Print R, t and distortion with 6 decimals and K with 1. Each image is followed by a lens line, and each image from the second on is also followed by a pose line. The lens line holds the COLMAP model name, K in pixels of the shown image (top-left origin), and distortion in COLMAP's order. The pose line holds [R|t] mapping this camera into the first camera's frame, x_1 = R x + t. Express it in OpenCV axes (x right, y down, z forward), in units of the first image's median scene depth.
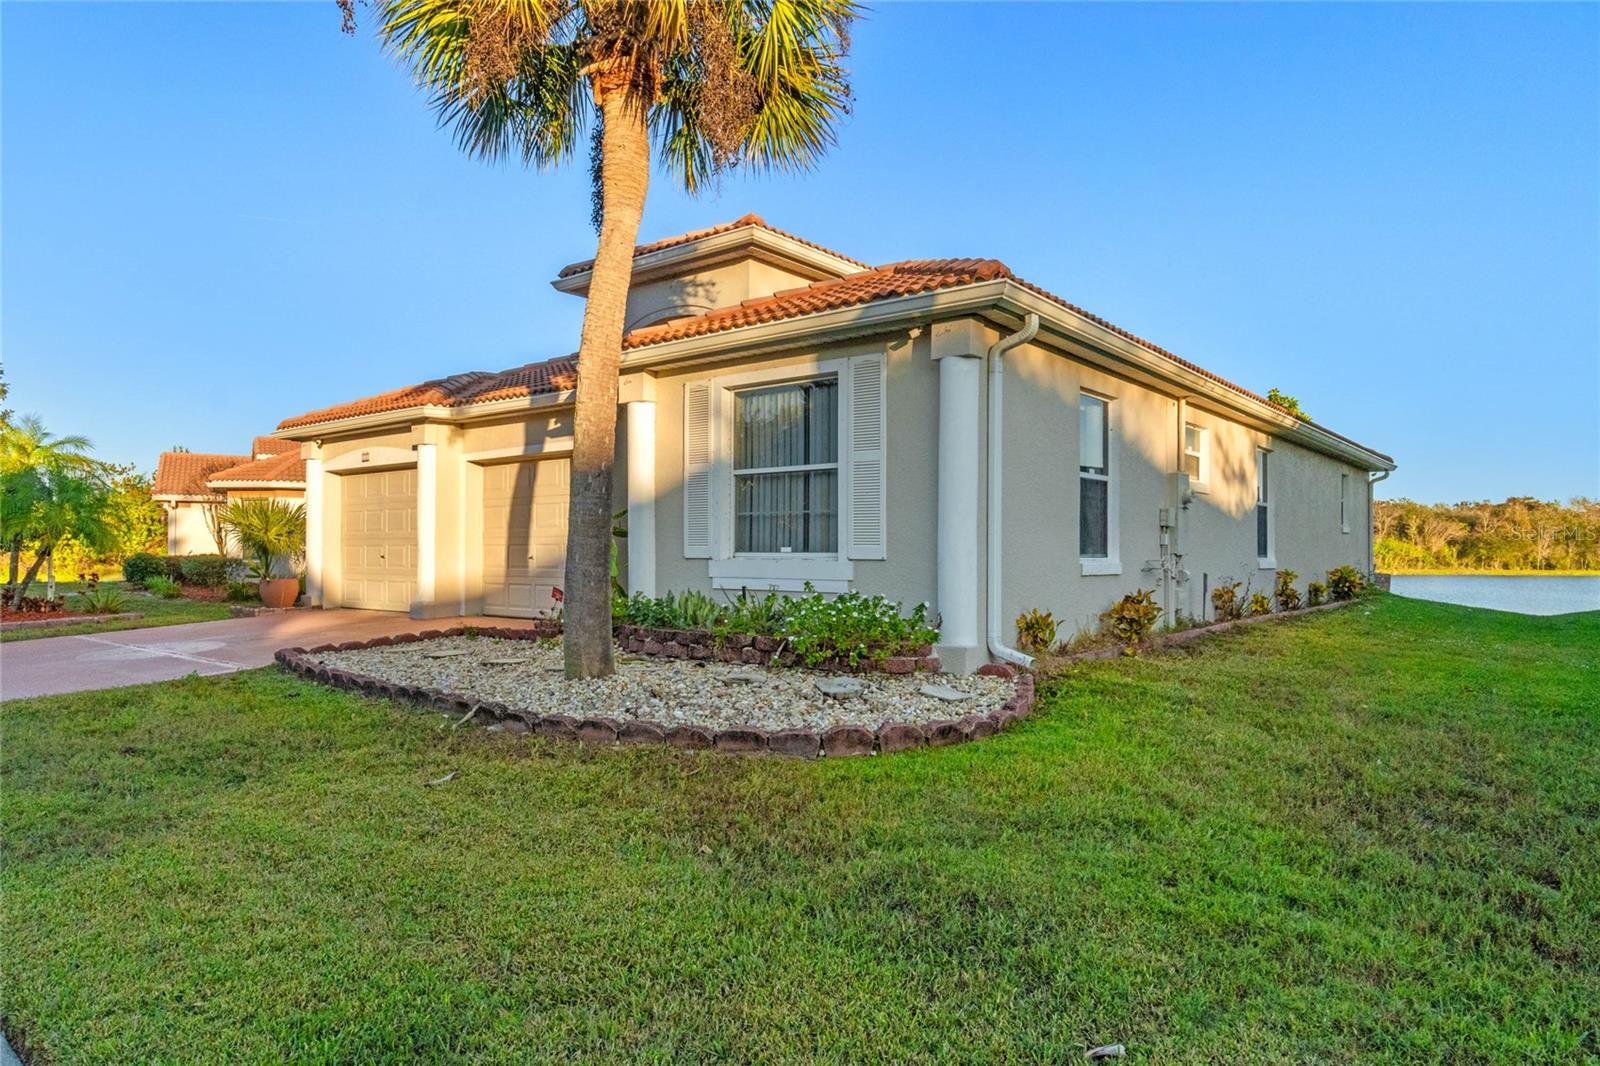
lens RADIAL K [[946.2, 0, 792.0], [0, 946.2, 545.3], [0, 0, 1]] dist [0.002567, 0.002224]
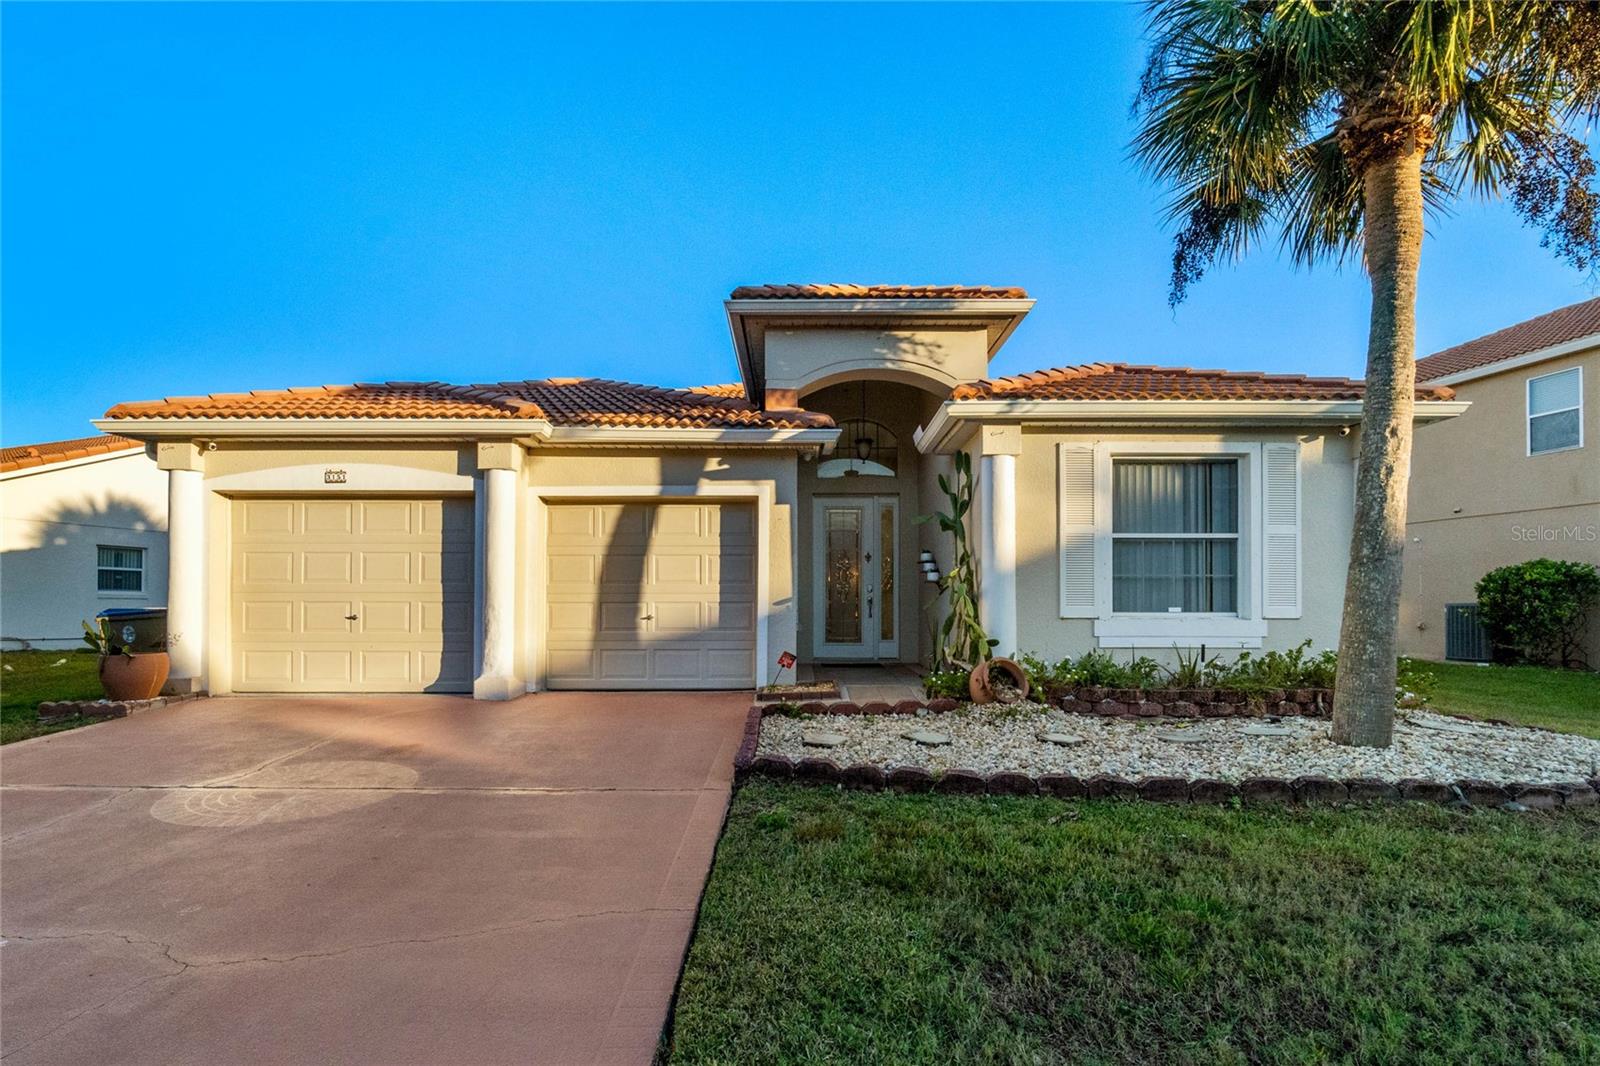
lens RADIAL K [[727.4, 0, 798.3], [0, 727.4, 620.4], [0, 0, 1]] dist [-0.001440, -0.000130]
pose [[0.784316, -0.009582, 0.620288, -0.815886], [-0.004585, 0.999764, 0.021242, 0.000920], [-0.620345, -0.019504, 0.784087, 0.570289]]
